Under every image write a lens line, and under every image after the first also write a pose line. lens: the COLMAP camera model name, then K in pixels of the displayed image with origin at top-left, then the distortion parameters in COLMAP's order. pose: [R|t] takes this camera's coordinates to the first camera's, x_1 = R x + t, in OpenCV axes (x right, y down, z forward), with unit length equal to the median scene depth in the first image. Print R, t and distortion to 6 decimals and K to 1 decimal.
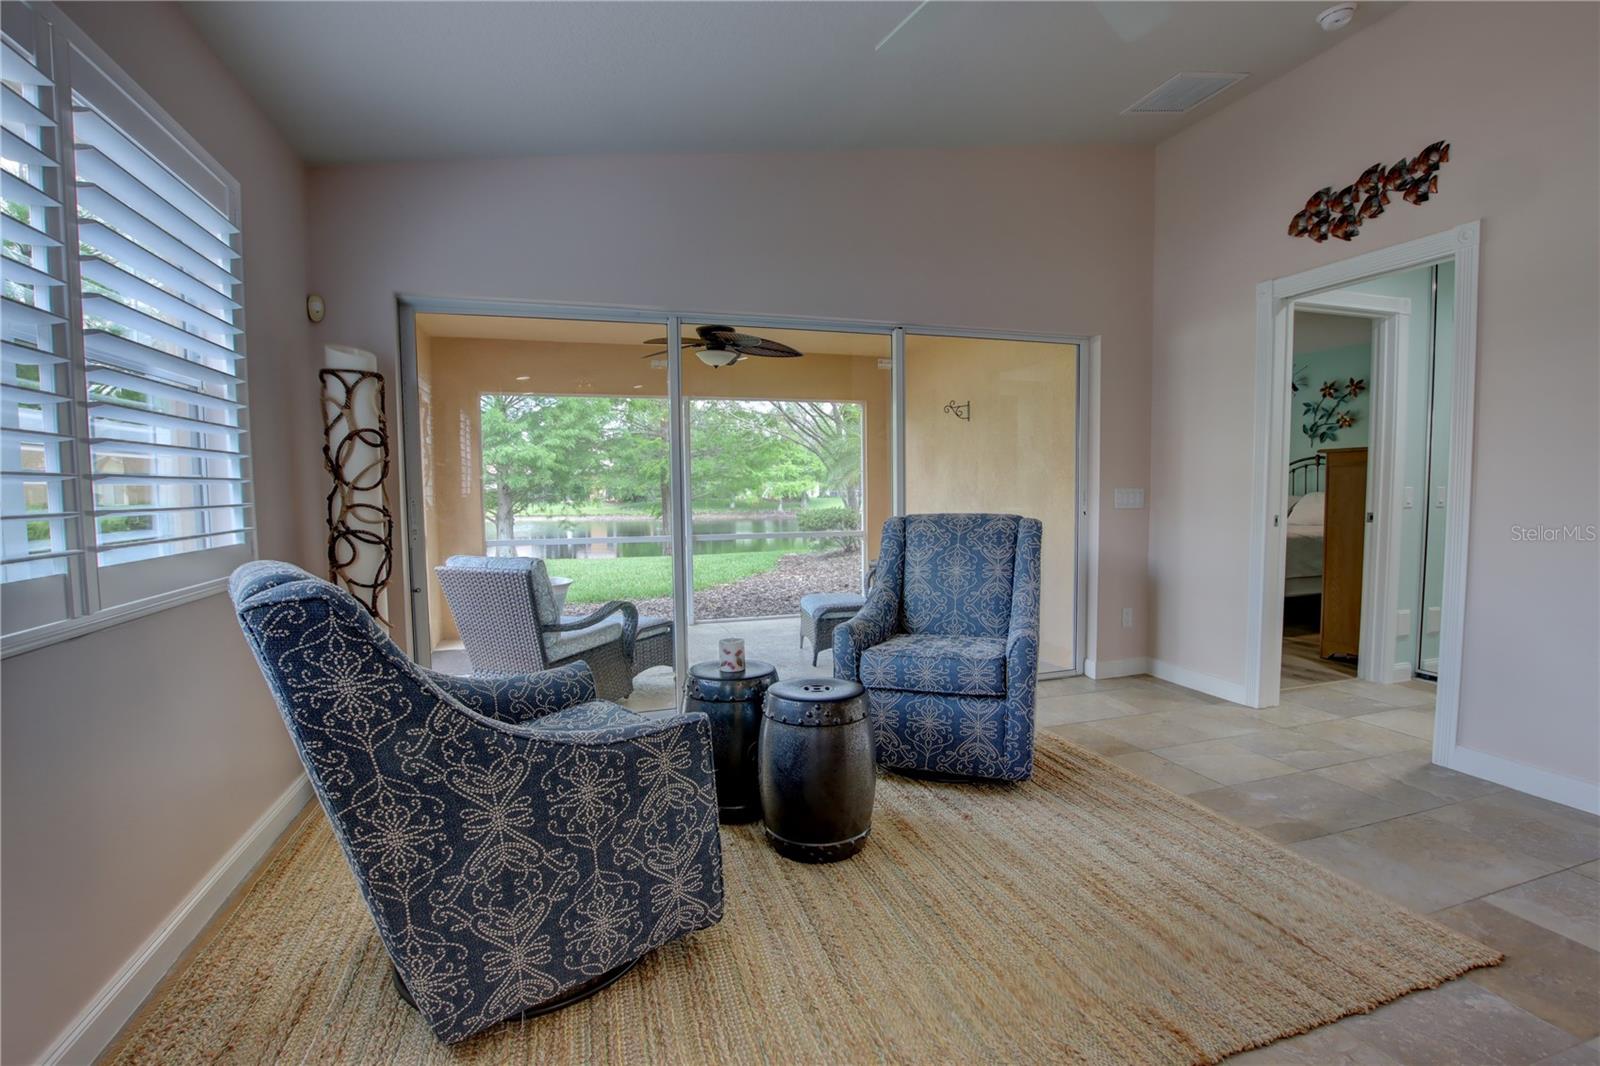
lens RADIAL K [[740.0, 0, 800.4], [0, 740.0, 536.9], [0, 0, 1]] dist [-0.033379, 0.003235]
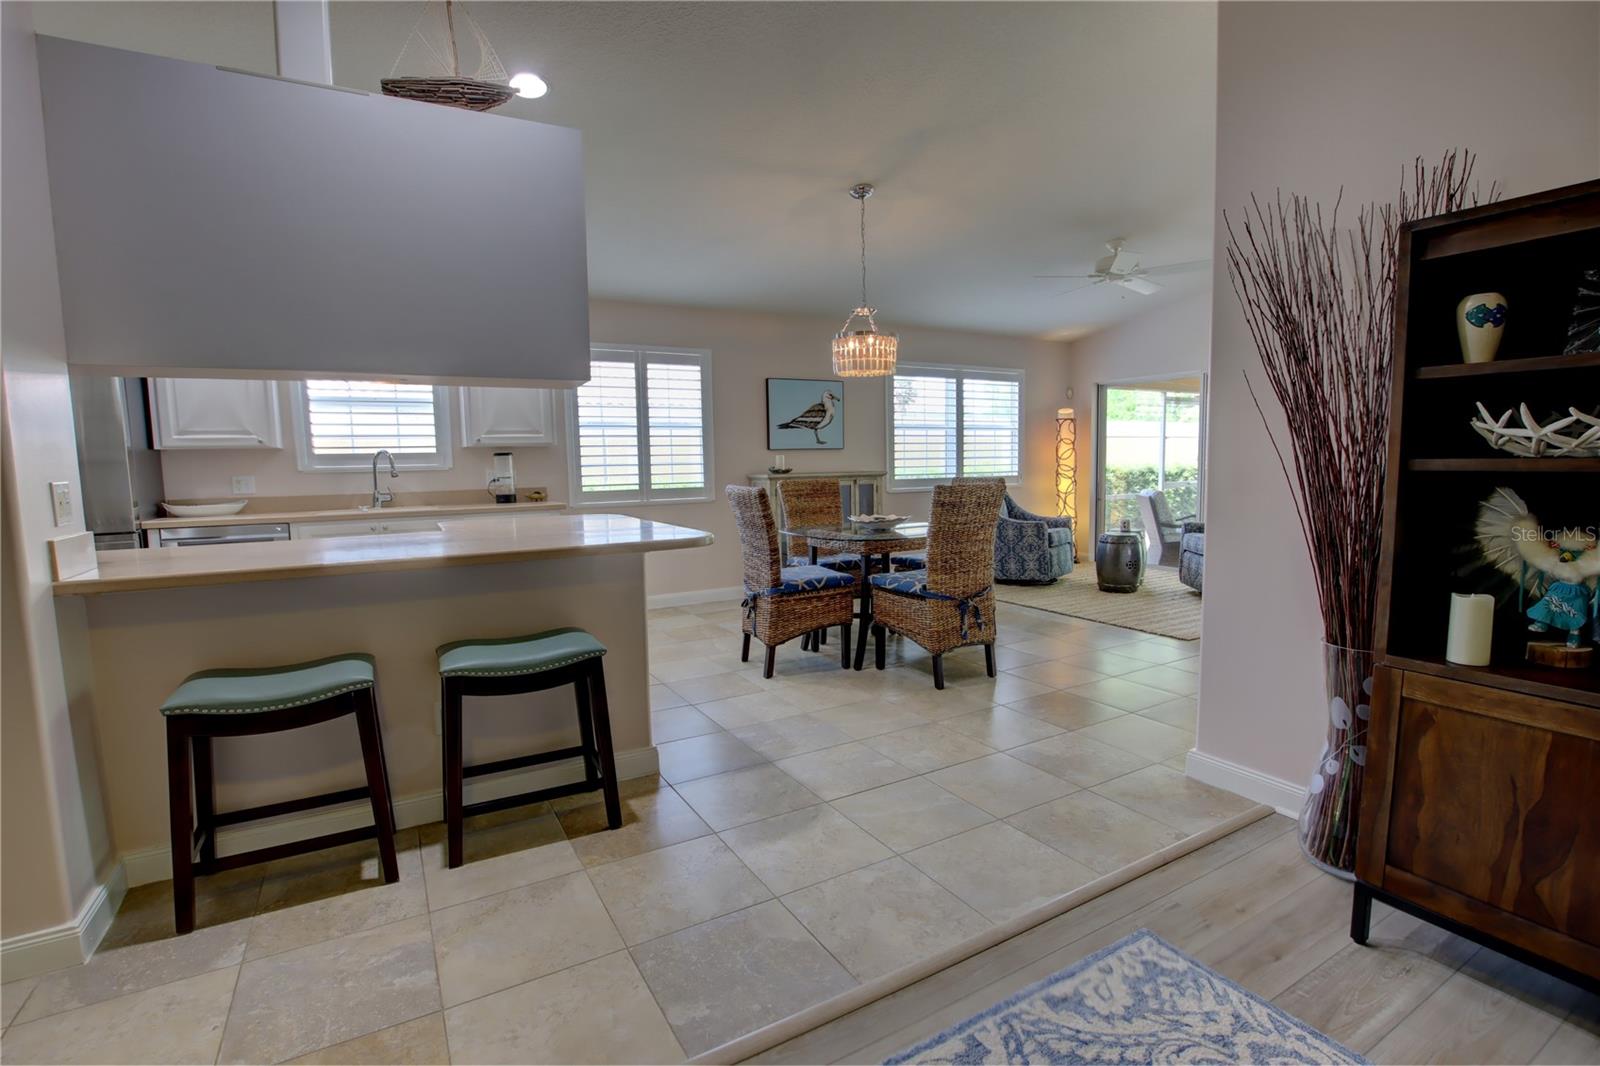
lens RADIAL K [[740.0, 0, 803.3], [0, 740.0, 536.2], [0, 0, 1]] dist [-0.033379, 0.003235]
pose [[0.205309, 0.104109, -0.973144, 2.069074], [-0.049181, 0.994167, 0.095982, 0.007938], [0.977461, 0.028154, 0.209232, -0.613354]]
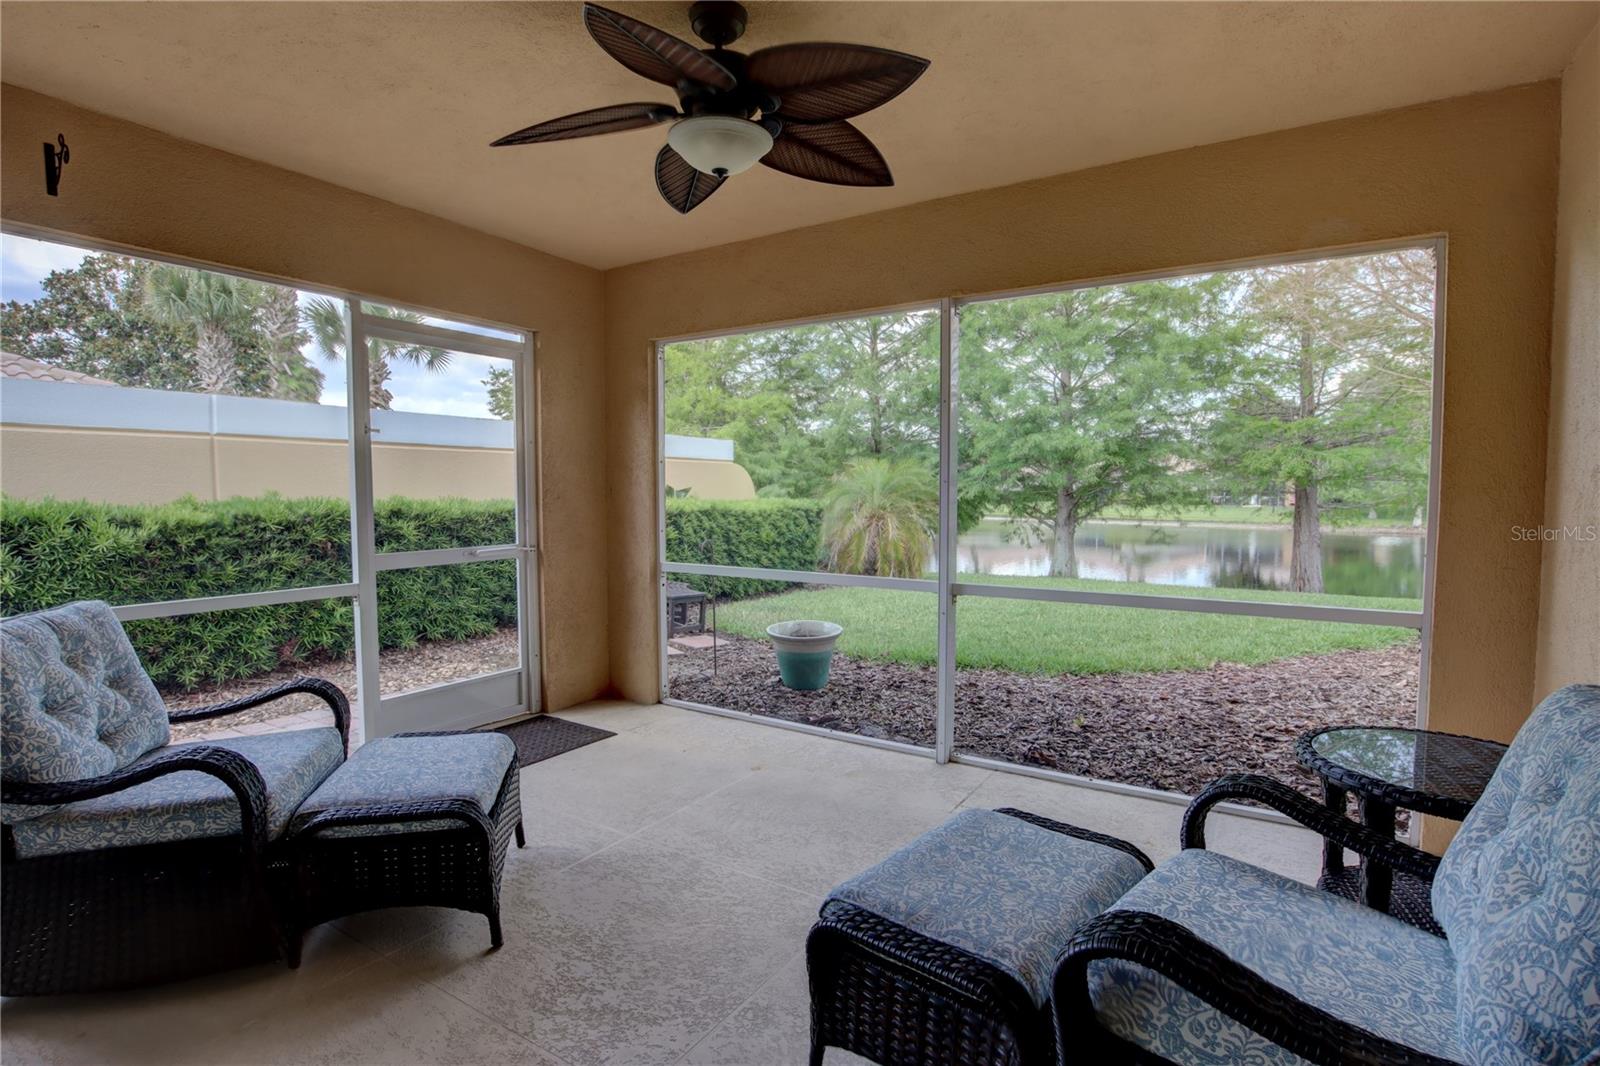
lens RADIAL K [[755.8, 0, 813.7], [0, 755.8, 539.9], [0, 0, 1]] dist [-0.033145, 0.001182]
pose [[0.645448, 0.059843, -0.761457, 0.448908], [-0.057835, 0.997893, 0.029401, -0.102653], [0.761612, 0.025062, 0.647549, 1.525046]]
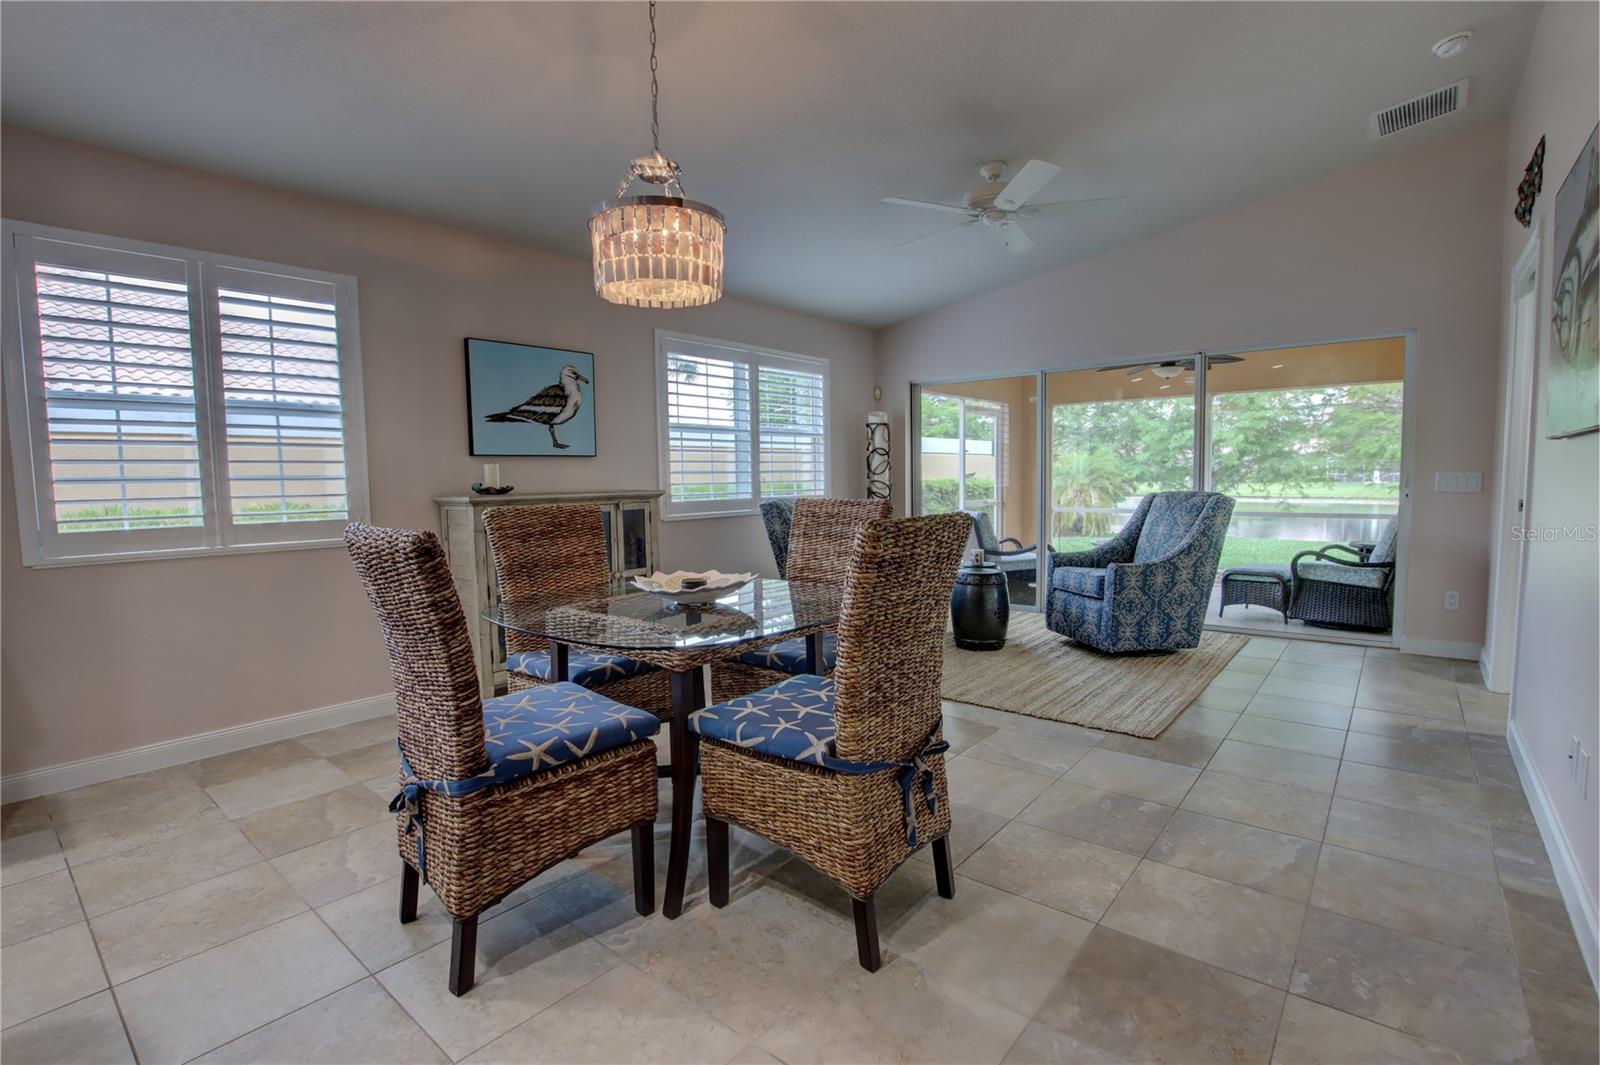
lens RADIAL K [[740.0, 0, 803.1], [0, 740.0, 536.2], [0, 0, 1]] dist [-0.033379, 0.003235]
pose [[0.532236, 0.069716, -0.843721, 1.271929], [-0.046240, 0.997510, 0.053254, 0.016802], [0.845333, 0.010670, 0.534134, -0.450216]]
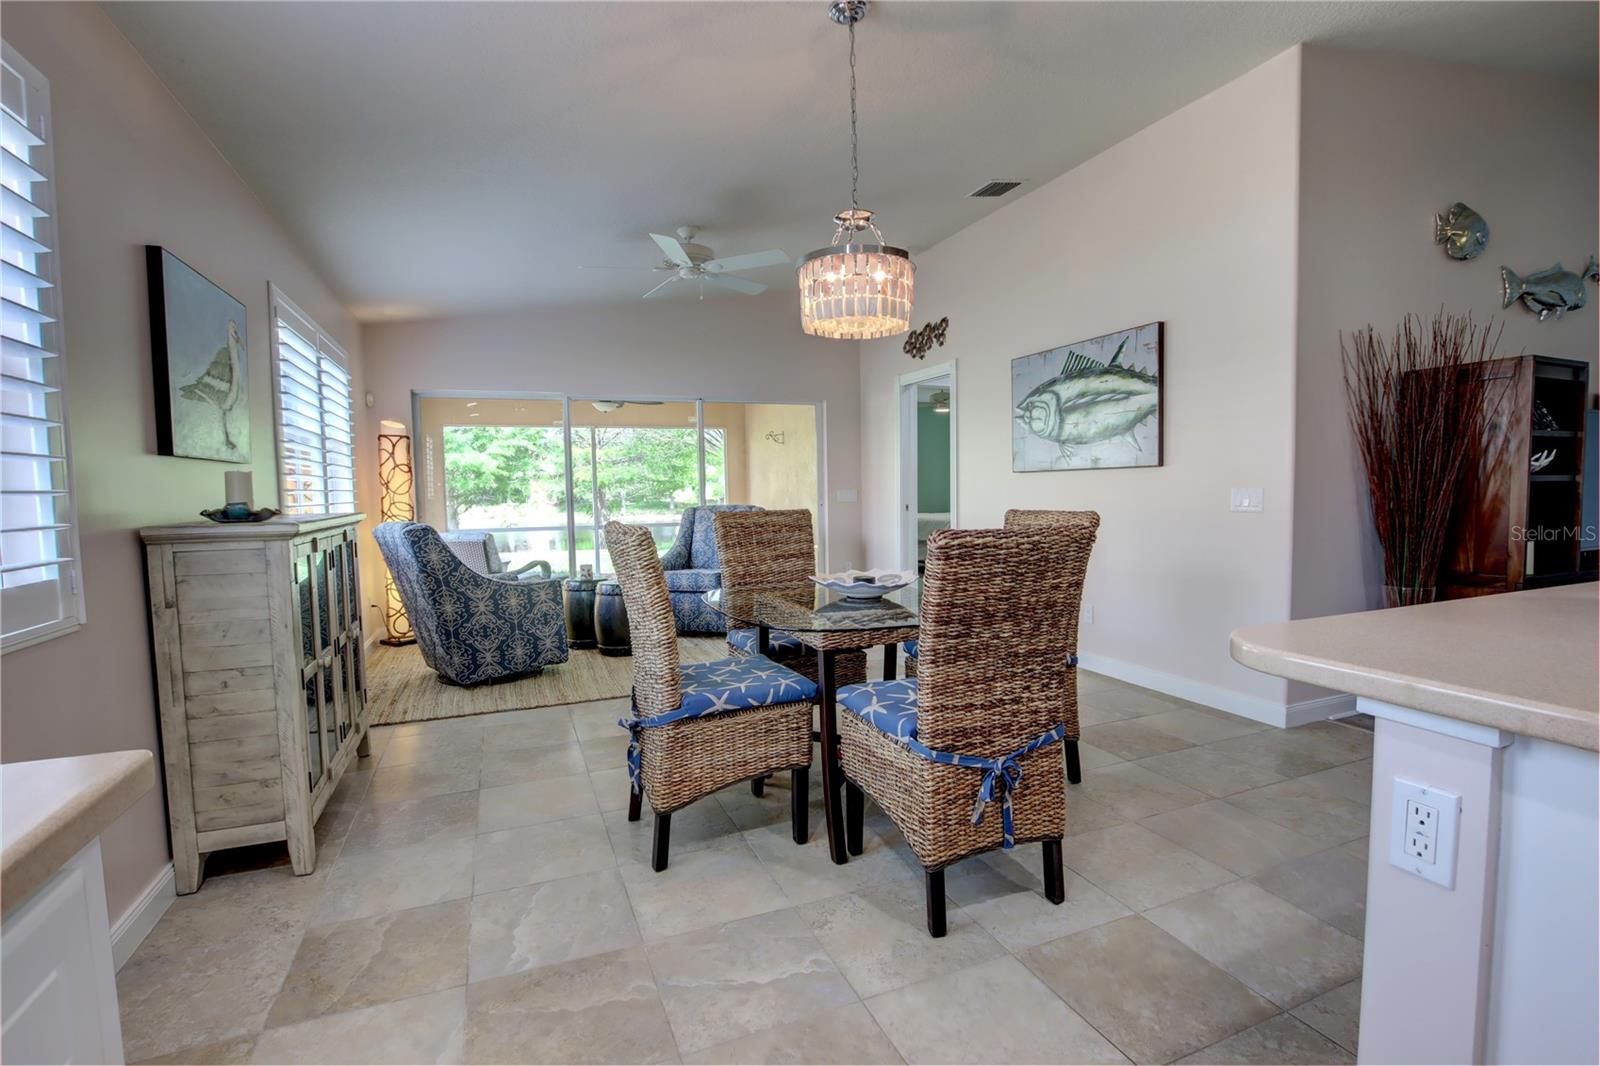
lens RADIAL K [[755.8, 0, 808.4], [0, 755.8, 535.9], [0, 0, 1]] dist [-0.033145, 0.001182]
pose [[0.997306, -0.011347, 0.072470, 0.358232], [0.011595, 0.999928, -0.002993, 0.066029], [-0.072431, 0.003825, 0.997366, -1.106966]]
